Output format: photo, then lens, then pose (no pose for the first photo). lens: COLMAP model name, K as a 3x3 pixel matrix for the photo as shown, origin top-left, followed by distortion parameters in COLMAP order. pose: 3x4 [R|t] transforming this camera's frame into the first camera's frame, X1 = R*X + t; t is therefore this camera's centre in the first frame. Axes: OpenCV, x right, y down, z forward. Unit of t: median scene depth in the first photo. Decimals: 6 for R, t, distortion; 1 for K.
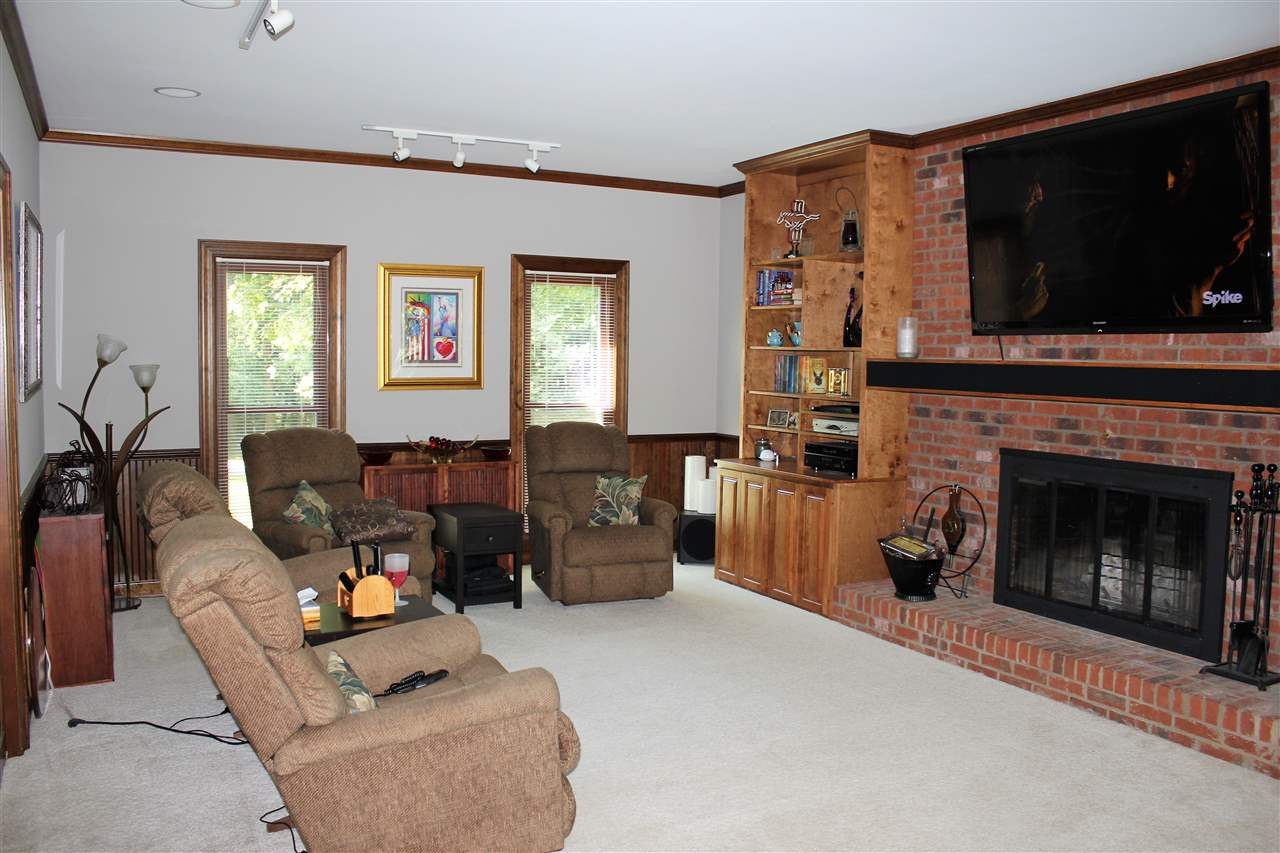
lens RADIAL K [[1047.4, 0, 649.0], [0, 1047.4, 429.7], [0, 0, 1]] dist [-0.160898, 0.138043]
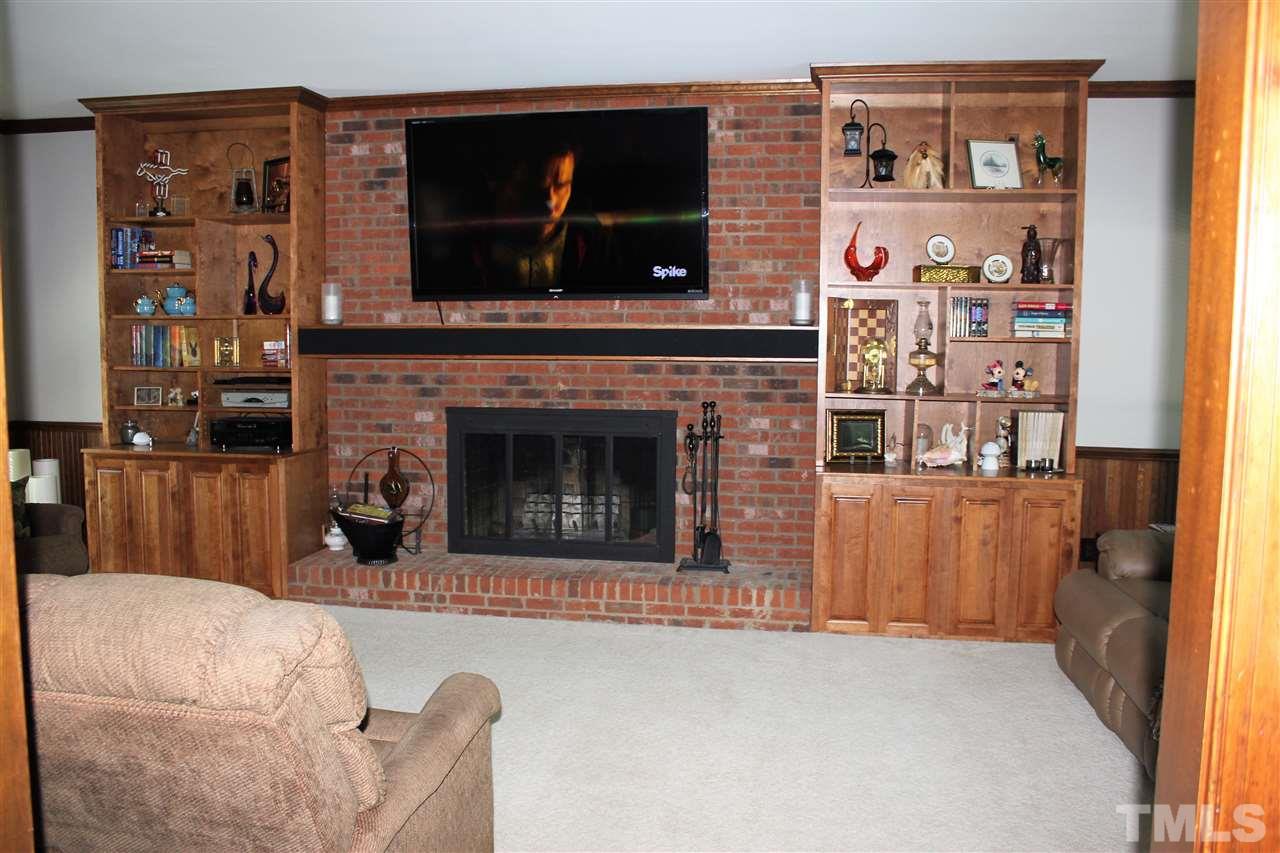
lens RADIAL K [[1047.4, 0, 634.4], [0, 1047.4, 431.2], [0, 0, 1]] dist [-0.160898, 0.138043]
pose [[0.621412, -0.086179, 0.778730, -0.384311], [0.059750, 0.996250, 0.062571, -0.013813], [-0.781203, 0.007646, 0.624231, 0.178951]]
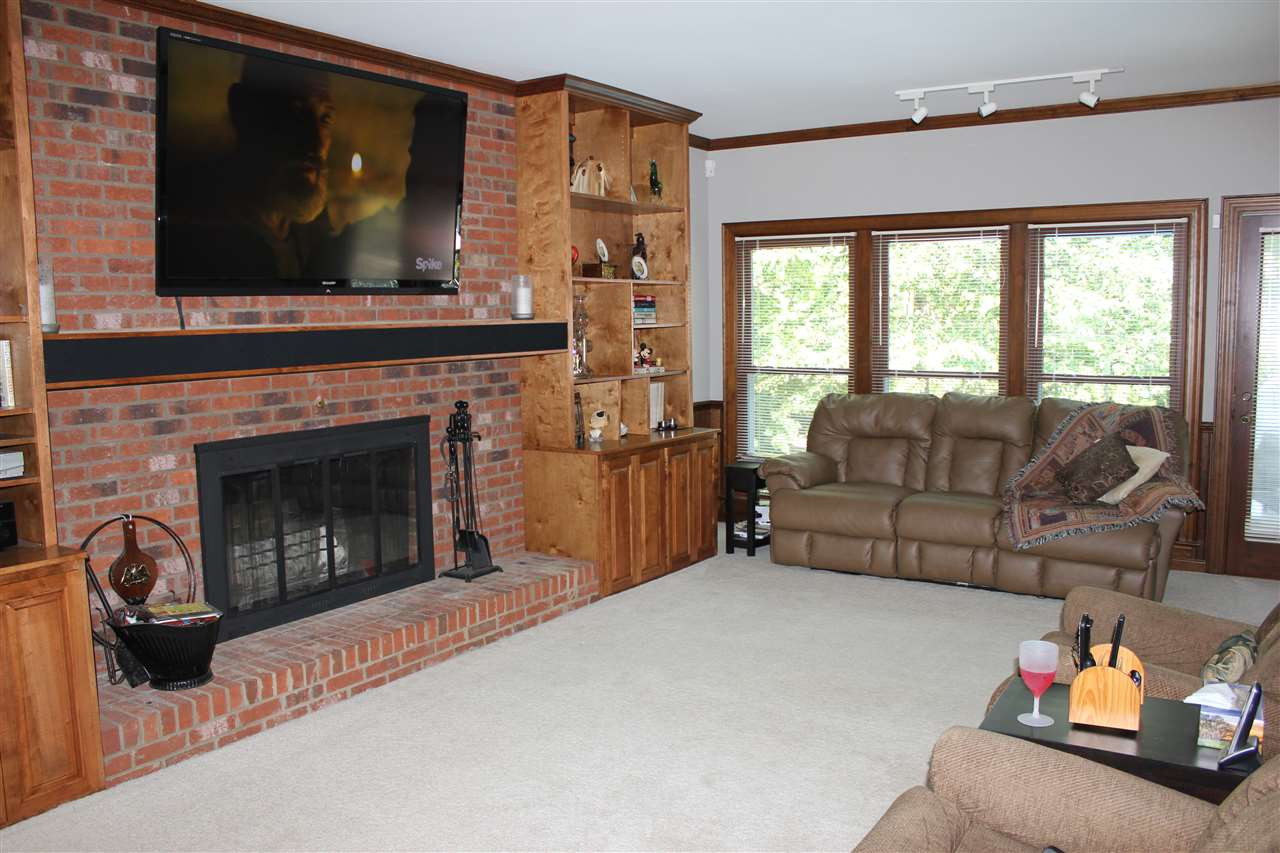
lens RADIAL K [[1047.4, 0, 641.7], [0, 1047.4, 433.3], [0, 0, 1]] dist [-0.160898, 0.138043]
pose [[-0.463394, -0.104641, 0.879953, -0.479948], [0.074538, 0.984882, 0.156371, -0.085389], [-0.883012, 0.138051, -0.448588, 1.063813]]
